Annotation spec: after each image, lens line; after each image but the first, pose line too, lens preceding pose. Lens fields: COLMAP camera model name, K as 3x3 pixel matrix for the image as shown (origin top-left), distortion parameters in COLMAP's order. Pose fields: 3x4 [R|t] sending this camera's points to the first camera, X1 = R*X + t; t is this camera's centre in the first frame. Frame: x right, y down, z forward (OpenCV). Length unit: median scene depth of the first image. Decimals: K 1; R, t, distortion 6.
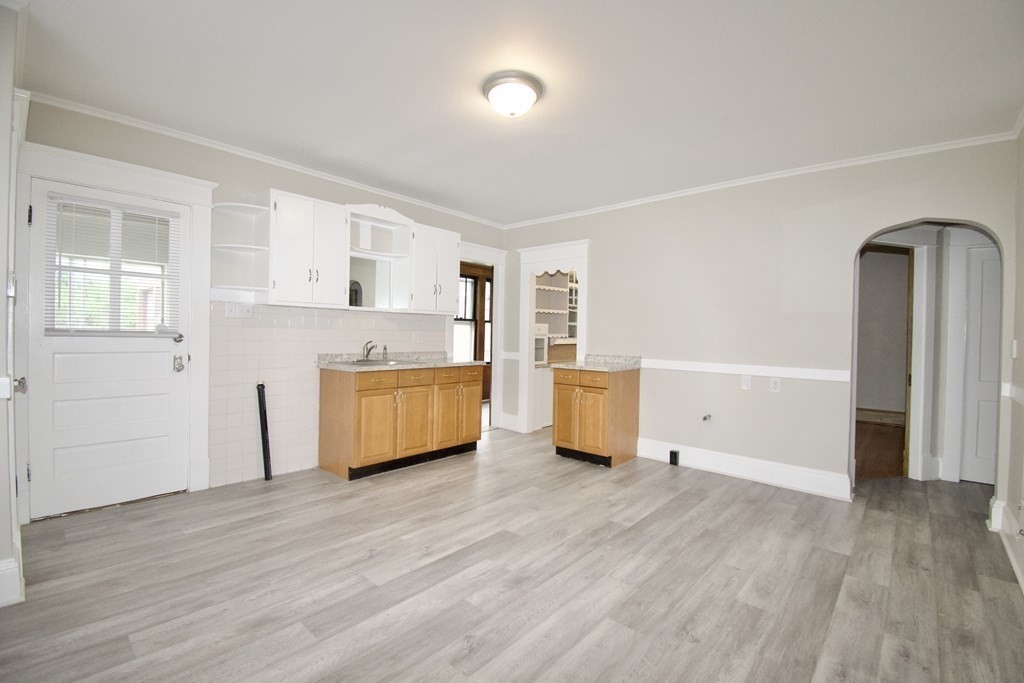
lens RADIAL K [[449.8, 0, 517.7], [0, 449.8, 341.9], [0, 0, 1]] dist [0.020030, -0.024336]
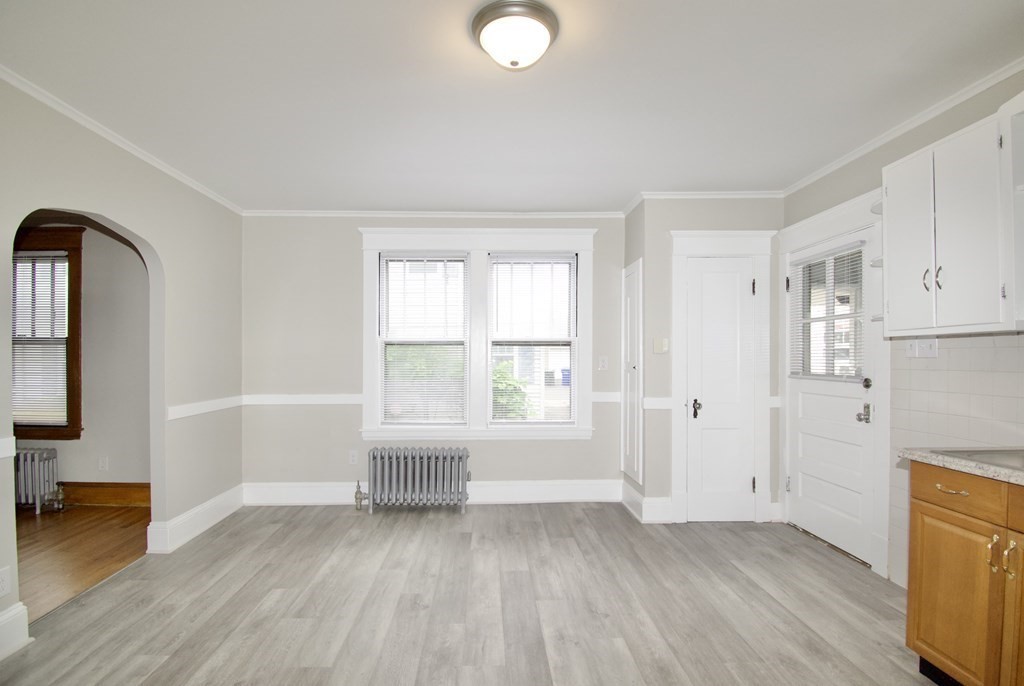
lens RADIAL K [[485.4, 0, 493.3], [0, 485.4, 361.0], [0, 0, 1]] dist [0.017778, -0.033142]
pose [[-0.737888, -0.016268, -0.674727, 0.379363], [-0.024308, 0.999701, 0.002480, -0.034942], [0.674486, 0.018231, -0.738063, 1.153233]]
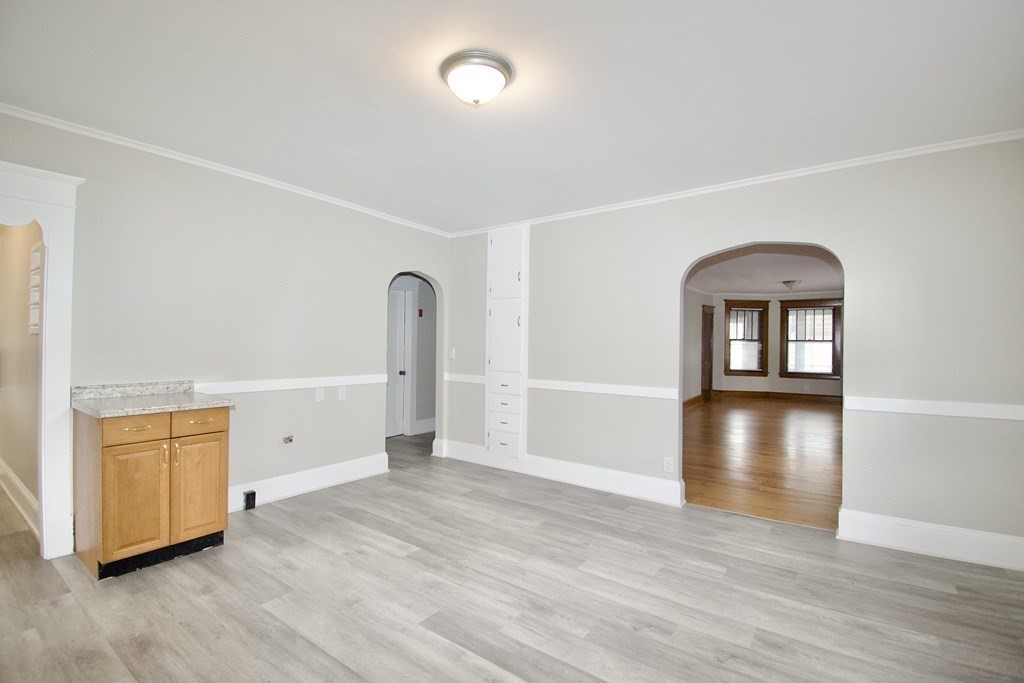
lens RADIAL K [[459.9, 0, 519.1], [0, 459.9, 342.7], [0, 0, 1]] dist [0.020705, -0.026368]
pose [[-0.099406, -0.016366, 0.994912, -0.662494], [0.000969, 0.999863, 0.016544, -0.050959], [-0.995046, 0.002609, -0.099376, 0.754879]]
